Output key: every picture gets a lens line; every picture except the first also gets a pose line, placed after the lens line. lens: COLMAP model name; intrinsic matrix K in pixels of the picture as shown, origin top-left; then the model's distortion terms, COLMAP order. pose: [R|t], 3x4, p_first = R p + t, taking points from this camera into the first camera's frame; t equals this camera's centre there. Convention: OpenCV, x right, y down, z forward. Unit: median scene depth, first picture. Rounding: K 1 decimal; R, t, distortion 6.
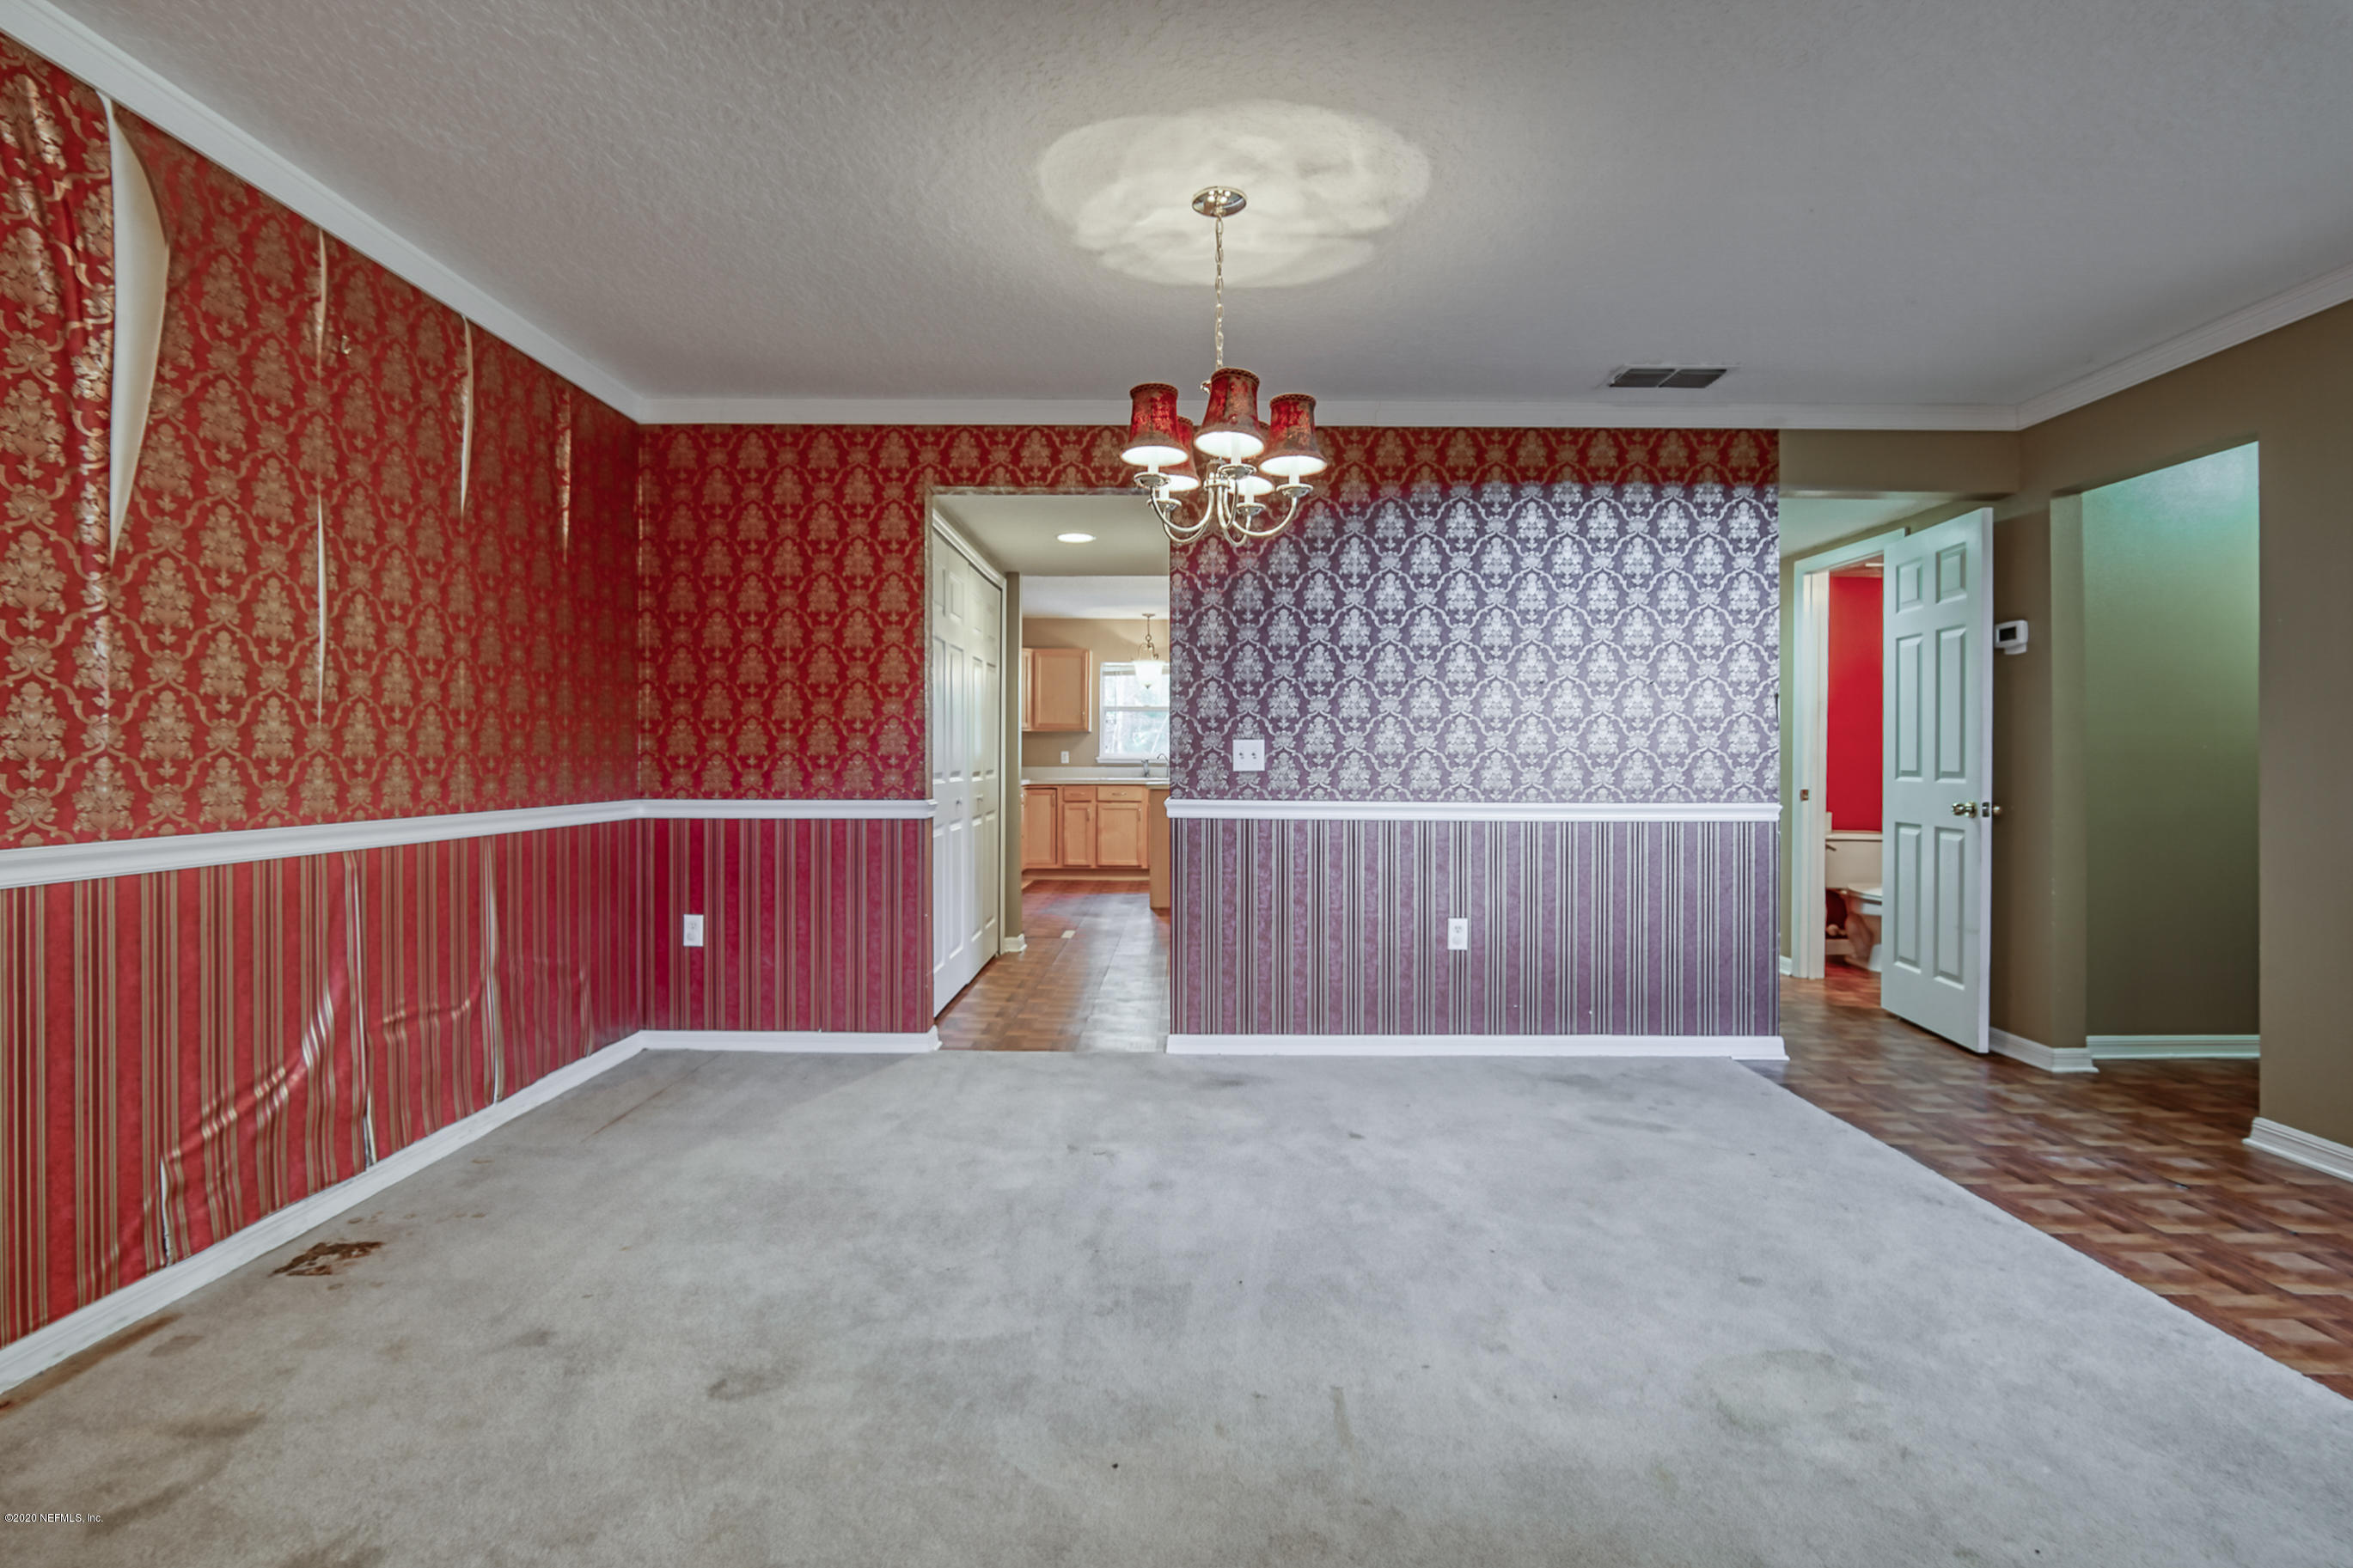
lens RADIAL K [[1075.3, 0, 1183.4], [0, 1075.3, 772.3], [0, 0, 1]] dist [-0.010294, 0.000541]
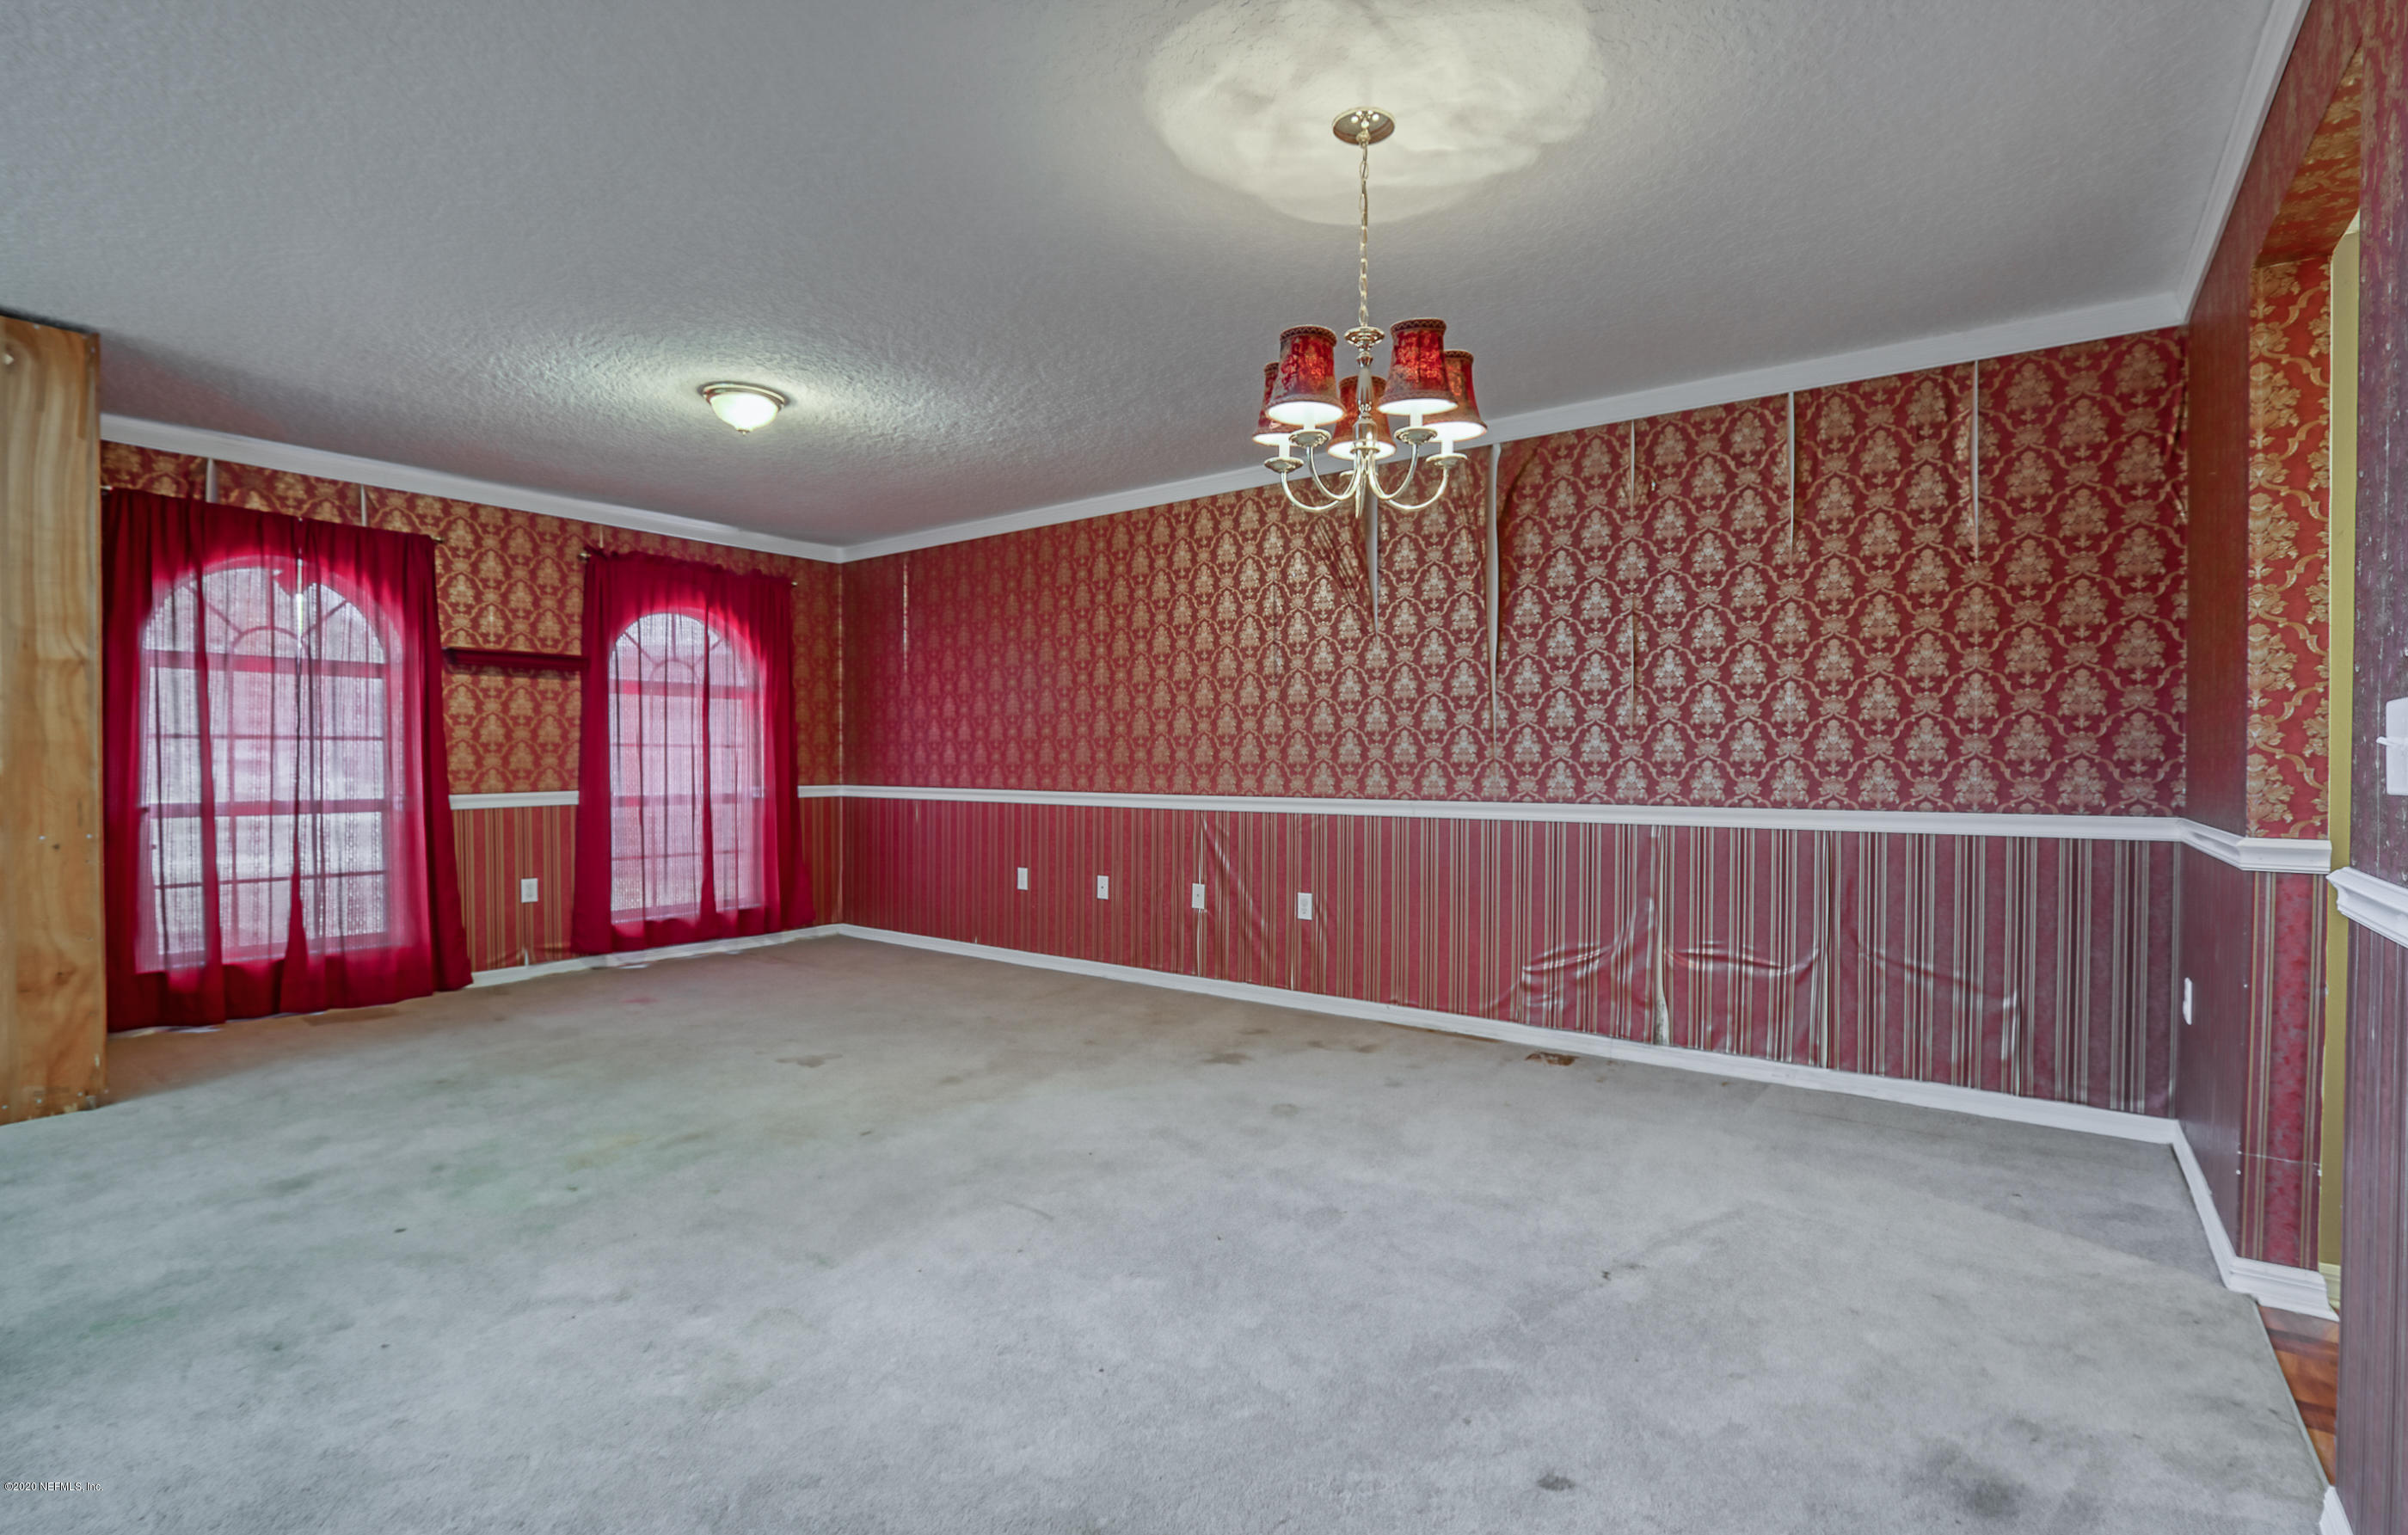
lens RADIAL K [[1123.2, 0, 1209.4], [0, 1123.2, 780.8], [0, 0, 1]] dist [-0.000573, -0.000041]
pose [[-0.596738, 0.010327, -0.802369, 0.896904], [-0.009920, 0.999746, 0.020244, -0.013820], [0.802374, 0.020040, -0.596484, 1.533779]]
